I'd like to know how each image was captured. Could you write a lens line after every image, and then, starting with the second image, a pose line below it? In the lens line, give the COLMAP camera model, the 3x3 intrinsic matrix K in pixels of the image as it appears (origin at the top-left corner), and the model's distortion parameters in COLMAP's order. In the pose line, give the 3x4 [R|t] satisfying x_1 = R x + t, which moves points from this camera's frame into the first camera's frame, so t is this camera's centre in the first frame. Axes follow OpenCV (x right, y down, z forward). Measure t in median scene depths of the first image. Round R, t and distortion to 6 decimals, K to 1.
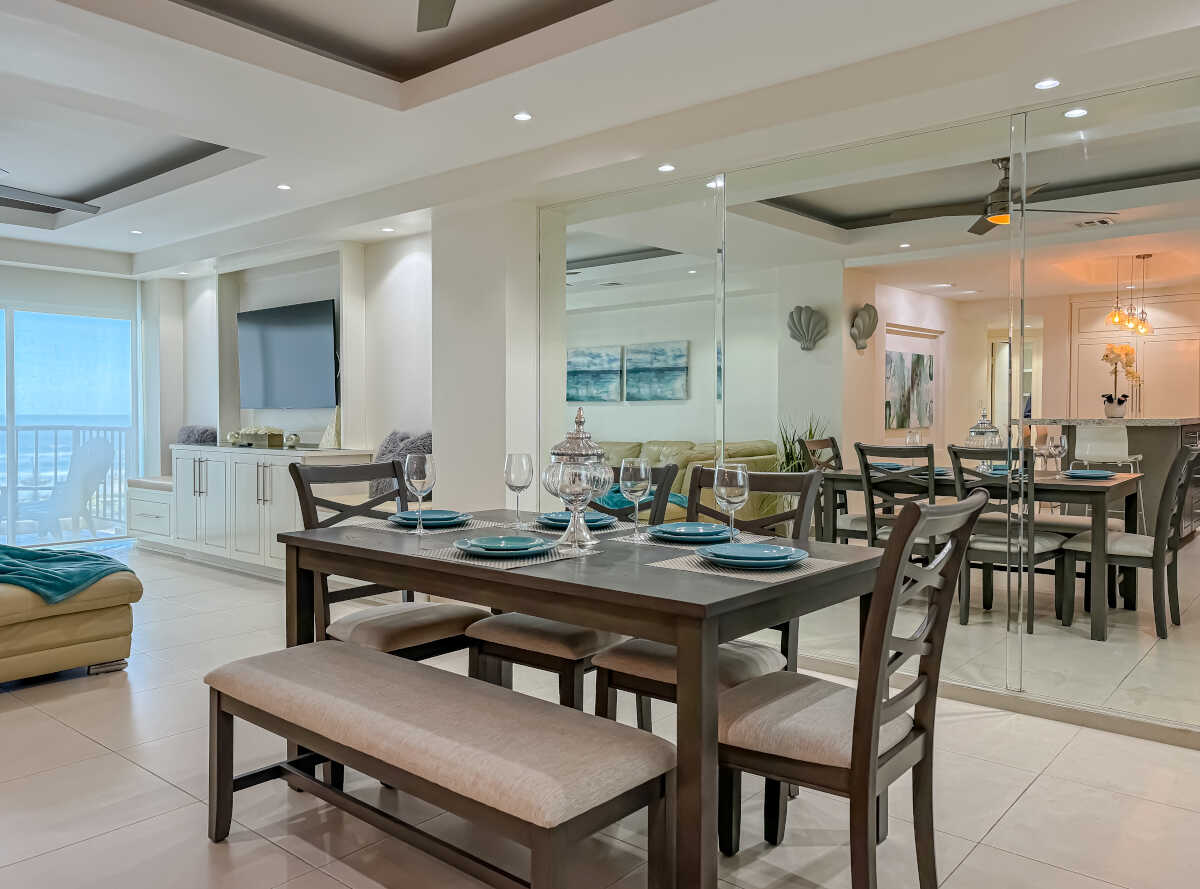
lens RADIAL K [[891.2, 0, 641.7], [0, 891.2, 423.8], [0, 0, 1]] dist [-0.002332, -0.002096]
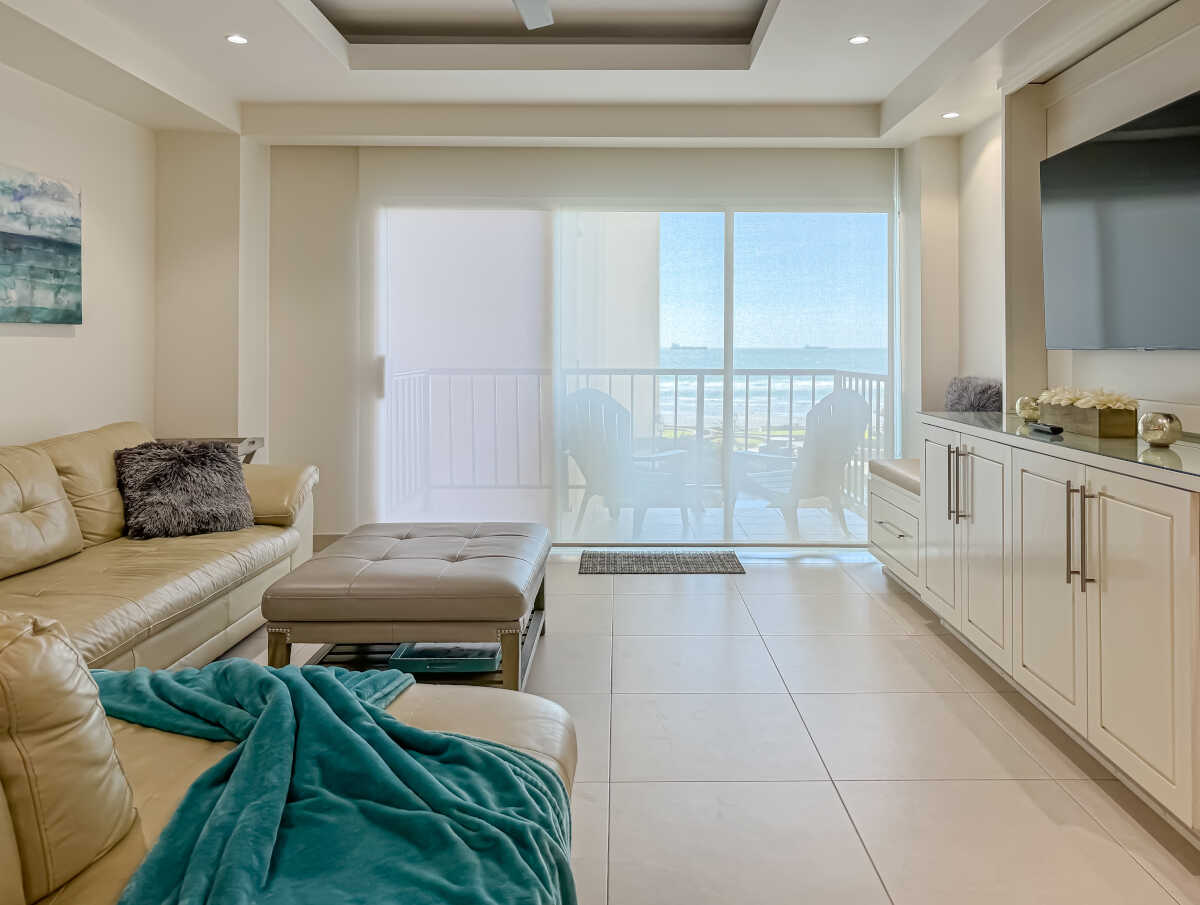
lens RADIAL K [[957.3, 0, 600.6], [0, 957.3, 392.8], [0, 0, 1]] dist [0.004121, 0.000249]
pose [[0.639970, 0.034880, -0.767608, -0.240445], [-0.009389, 0.999250, 0.037578, -0.013281], [0.768342, -0.016842, 0.639818, 0.570872]]
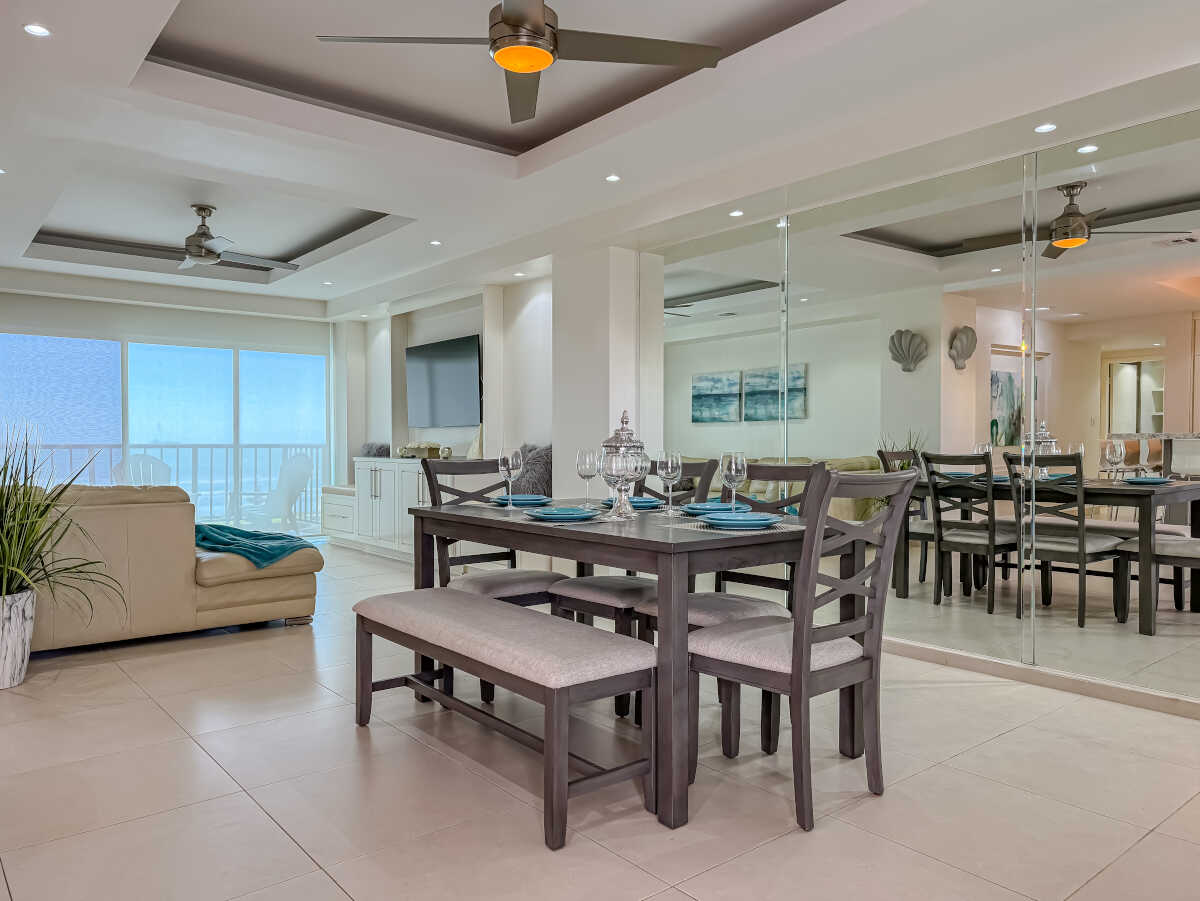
lens RADIAL K [[849.8, 0, 625.3], [0, 849.8, 446.0], [0, 0, 1]] dist [-0.002572, -0.001369]
pose [[0.982006, -0.000101, -0.188848, 0.064516], [-0.000590, 0.999993, -0.003603, 0.014573], [0.188847, 0.003649, 0.982000, -0.081711]]
